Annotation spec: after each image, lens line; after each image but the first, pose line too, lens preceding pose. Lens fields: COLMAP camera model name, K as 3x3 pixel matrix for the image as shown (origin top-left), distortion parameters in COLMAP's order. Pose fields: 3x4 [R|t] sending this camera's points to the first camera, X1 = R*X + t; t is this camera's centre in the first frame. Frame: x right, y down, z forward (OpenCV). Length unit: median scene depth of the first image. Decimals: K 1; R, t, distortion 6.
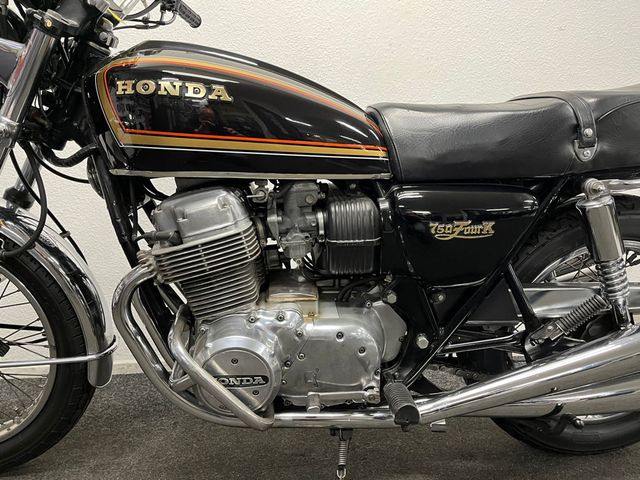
lens RADIAL K [[487.4, 0, 314.9], [0, 487.4, 246.8], [0, 0, 1]] dist [0.100129, -0.146885]
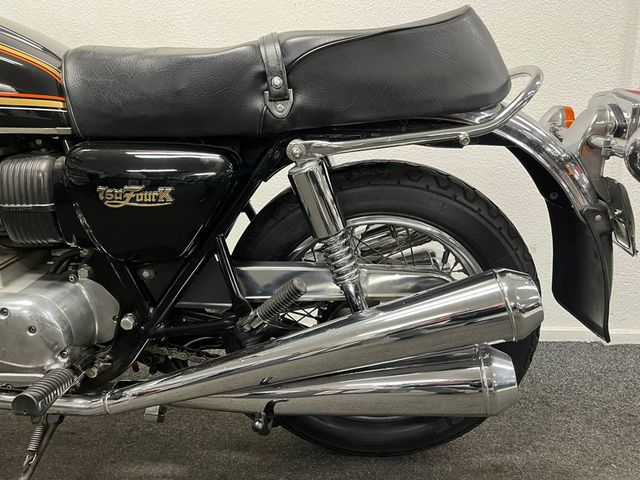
lens RADIAL K [[487.4, 0, 314.9], [0, 487.4, 246.8], [0, 0, 1]] dist [0.100129, -0.146885]
pose [[0.994290, 0.037907, -0.099748, 0.680928], [-0.031170, 0.997181, 0.068253, -0.014737], [0.102054, -0.064754, 0.992669, 0.173146]]
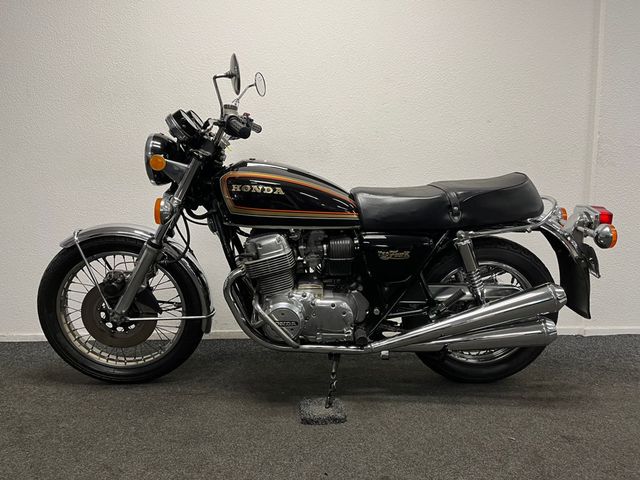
lens RADIAL K [[487.4, 0, 314.9], [0, 487.4, 246.8], [0, 0, 1]] dist [0.100129, -0.146885]
pose [[0.999049, 0.018663, -0.039405, 0.049710], [-0.019436, 0.999624, -0.019347, -0.021394], [0.039029, 0.020094, 0.999036, -1.014849]]
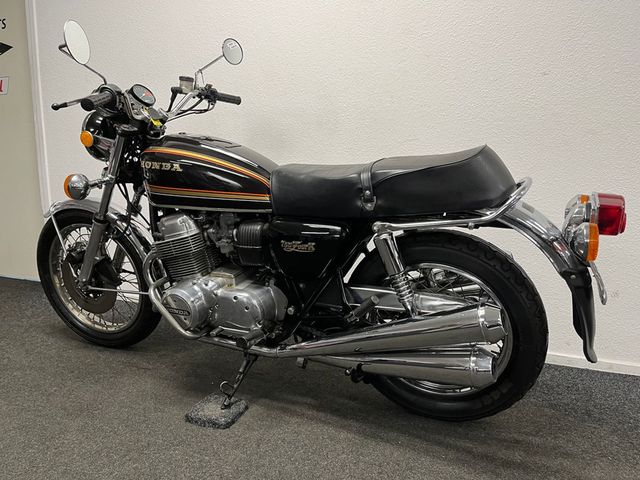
lens RADIAL K [[487.4, 0, 314.9], [0, 487.4, 246.8], [0, 0, 1]] dist [0.100129, -0.146885]
pose [[0.884321, 0.094885, -0.457136, 1.095878], [-0.079918, 0.995443, 0.052019, -0.122191], [0.459989, -0.009469, 0.887874, -0.457386]]
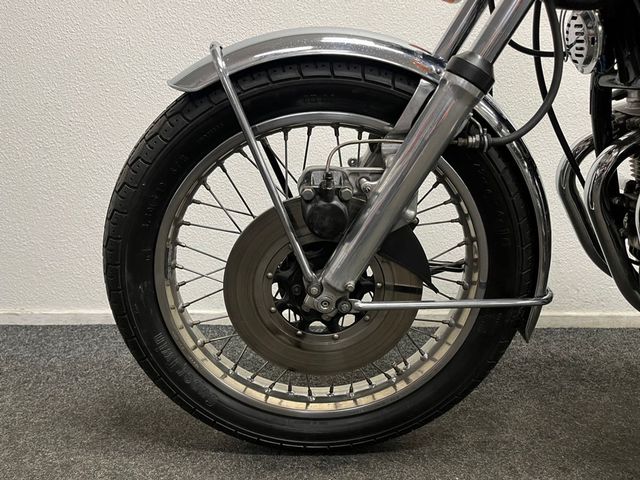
lens RADIAL K [[487.4, 0, 314.9], [0, 487.4, 246.8], [0, 0, 1]] dist [0.100129, -0.146885]
pose [[0.997226, 0.039723, -0.062950, -0.832503], [-0.035597, 0.997226, 0.065368, 0.125350], [0.065372, -0.062945, 0.995874, 0.304188]]
